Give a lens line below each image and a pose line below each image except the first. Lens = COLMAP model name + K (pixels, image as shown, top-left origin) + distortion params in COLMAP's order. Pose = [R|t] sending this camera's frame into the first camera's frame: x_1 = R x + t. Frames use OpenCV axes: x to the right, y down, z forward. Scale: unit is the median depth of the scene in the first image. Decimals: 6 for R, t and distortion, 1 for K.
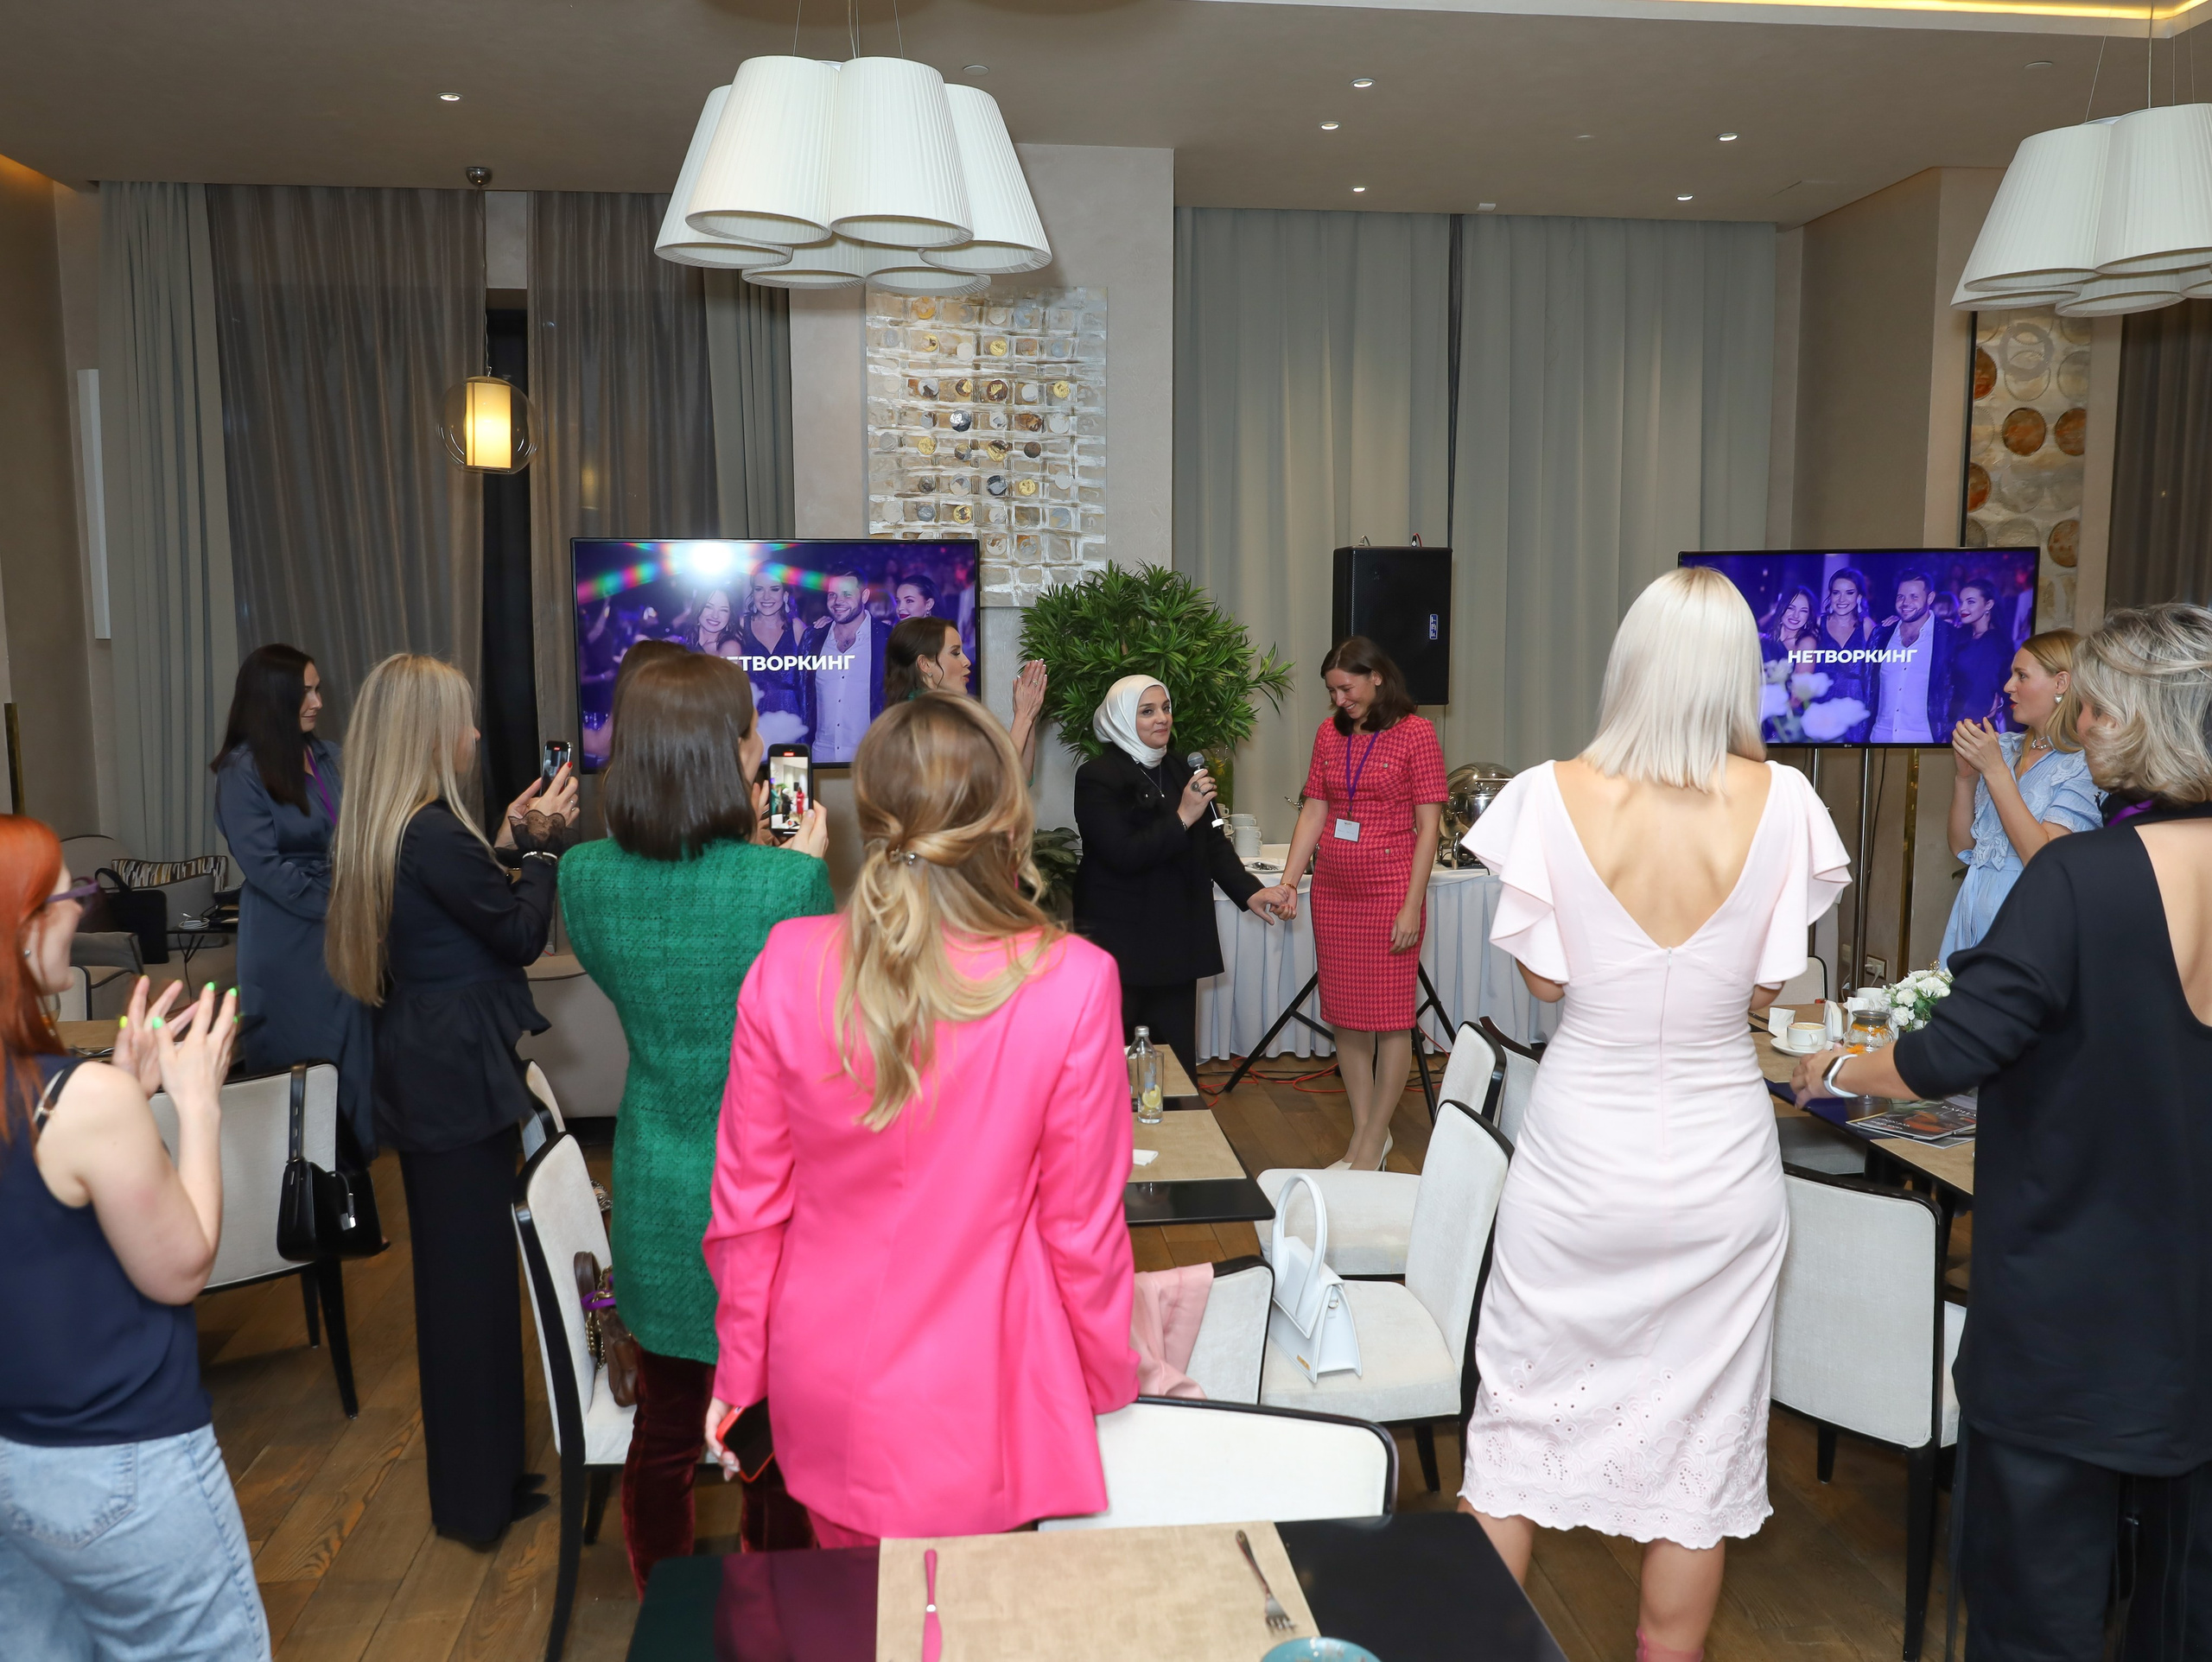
lens RADIAL K [[1629.4, 0, 1103.6], [0, 1629.4, 833.5], [0, 0, 1]] dist [0.005071, 0.002312]
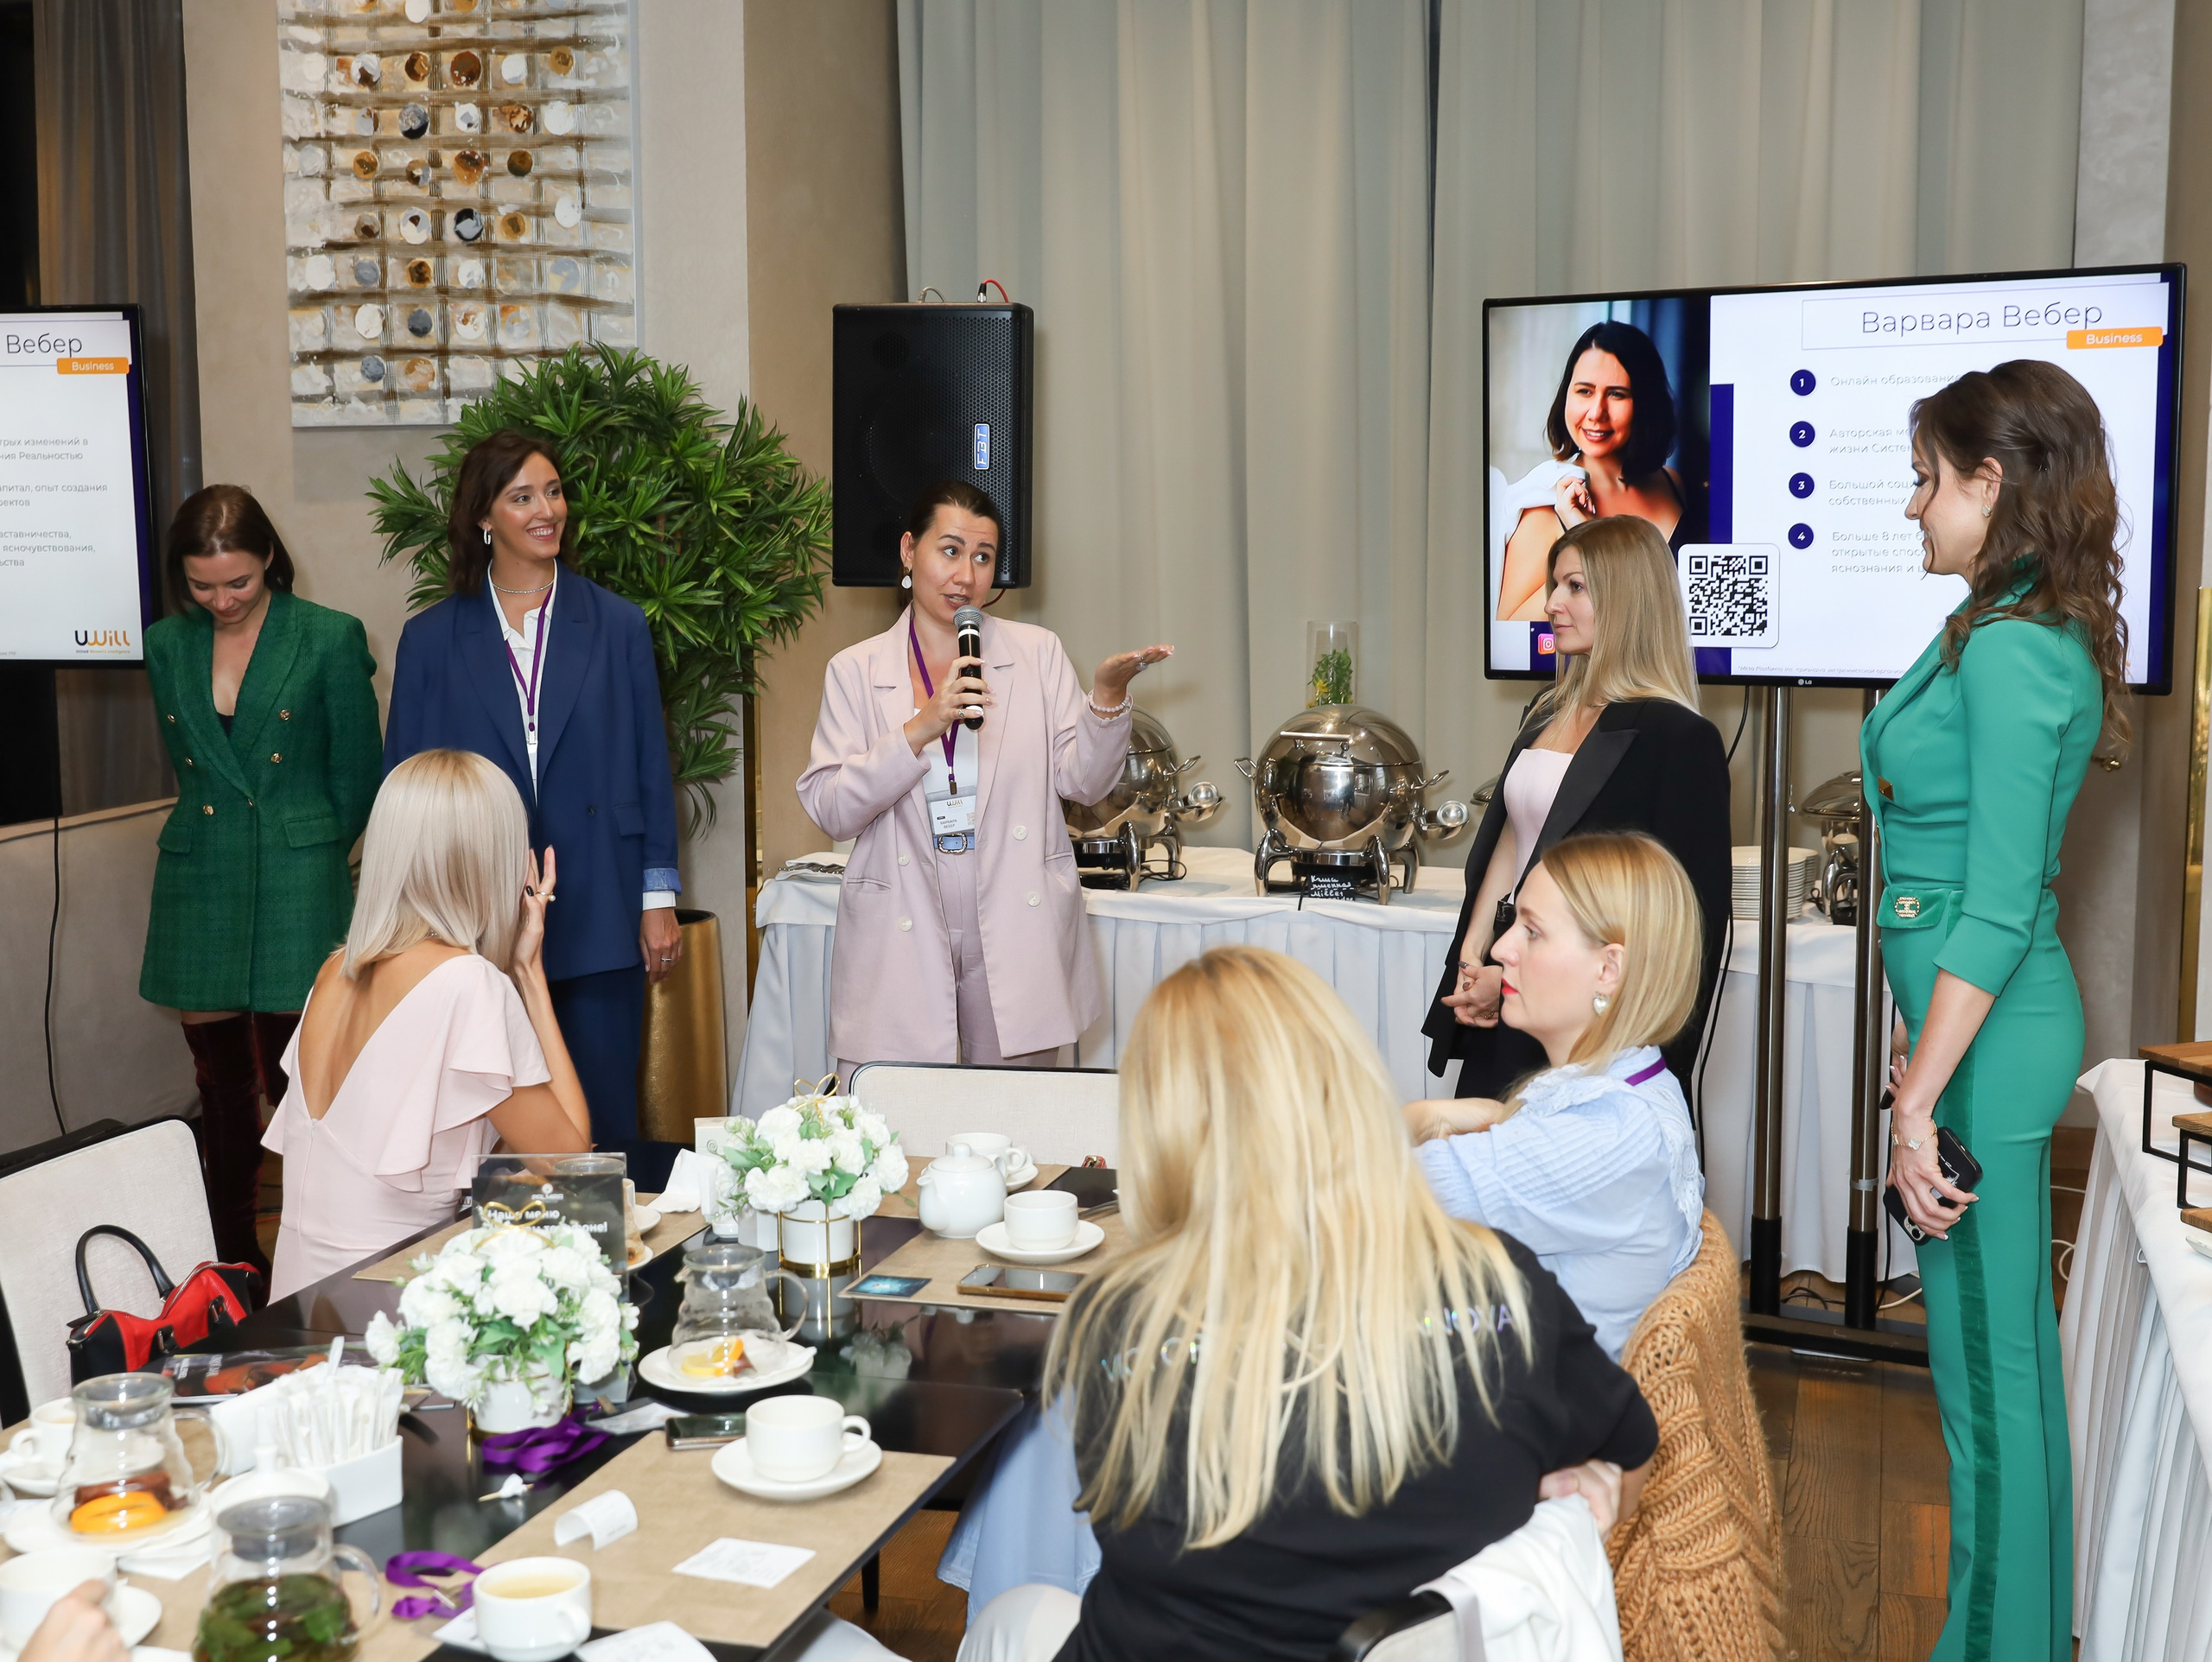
lens RADIAL K [[2742.9, 0, 1113.5], [0, 2742.9, 833.6], [0, 0, 1]] dist [0.027202, 0.000000]
pose [[0.918094, 0.050517, -0.393131, 0.580544], [-0.049920, 0.998684, 0.011750, -0.008068], [0.393207, 0.008837, 0.919408, 0.143997]]
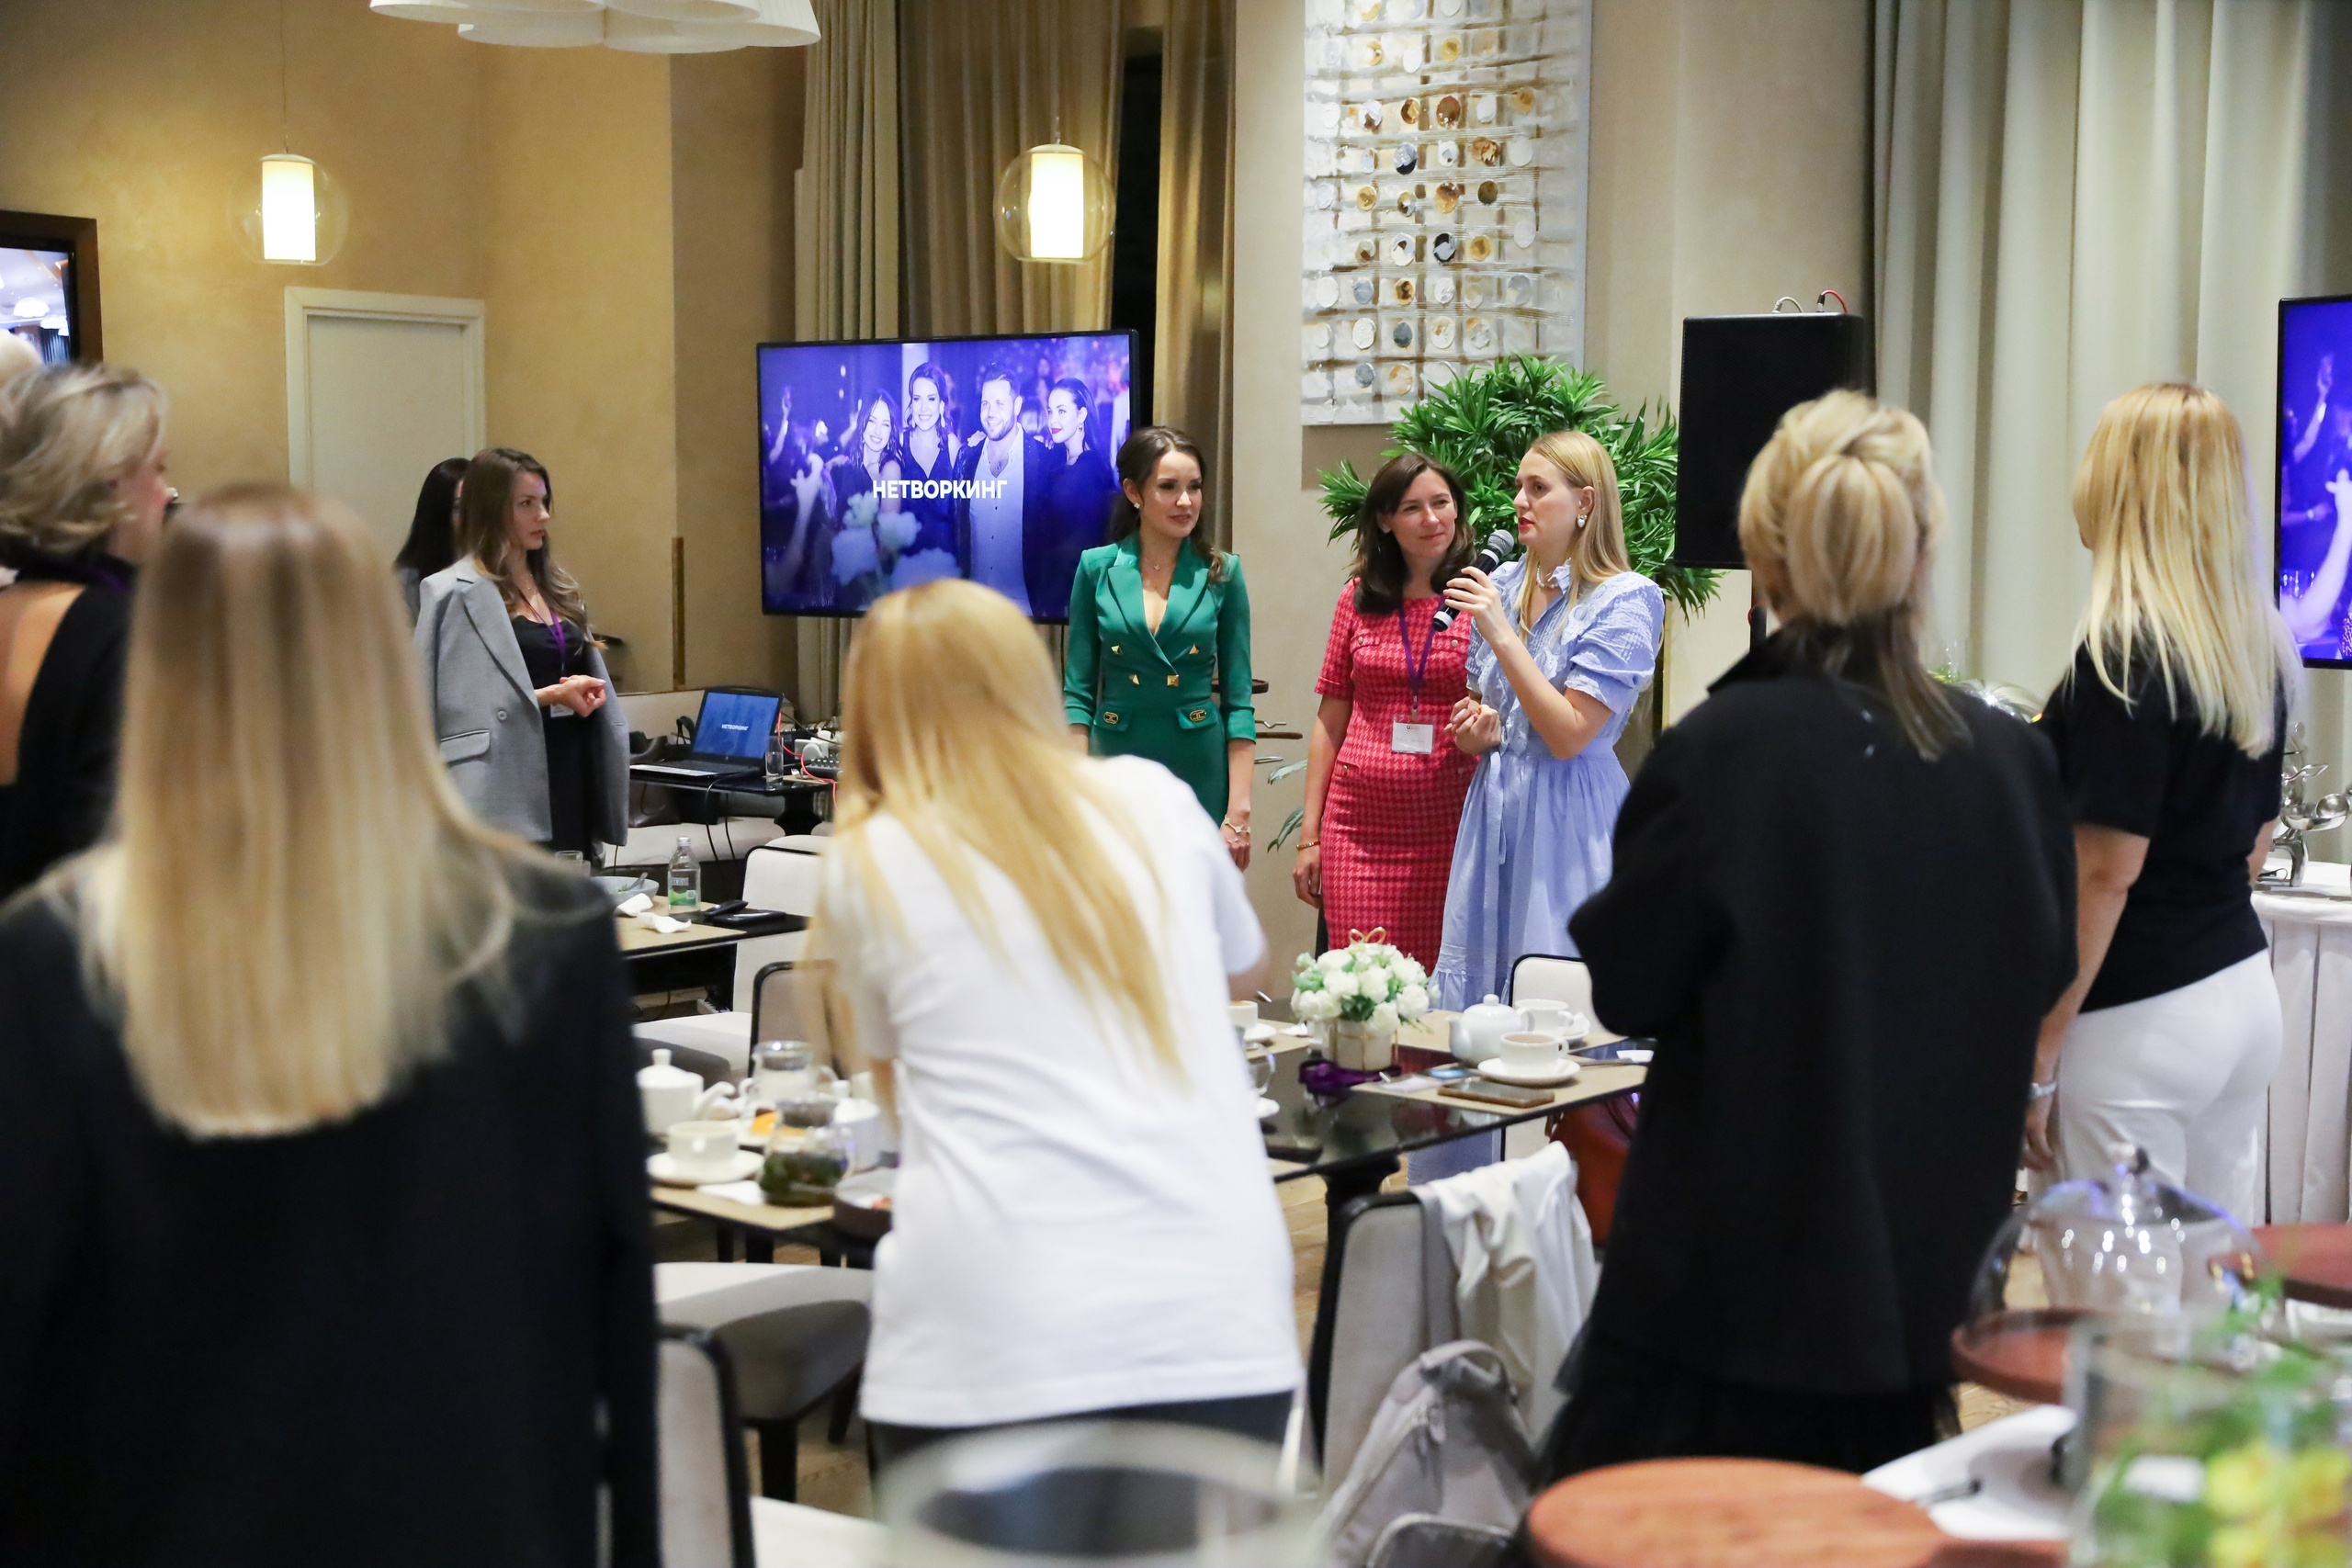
lens RADIAL K [[3067.8, 0, 1180.0], [0, 3067.8, 776.4], [0, 0, 1]] dist [0.099209, 0.000000]
pose [[0.657600, 0.078055, -0.749313, 0.872022], [-0.097134, 0.995101, 0.018413, -0.000586], [0.747079, 0.060675, 0.661960, 0.054531]]
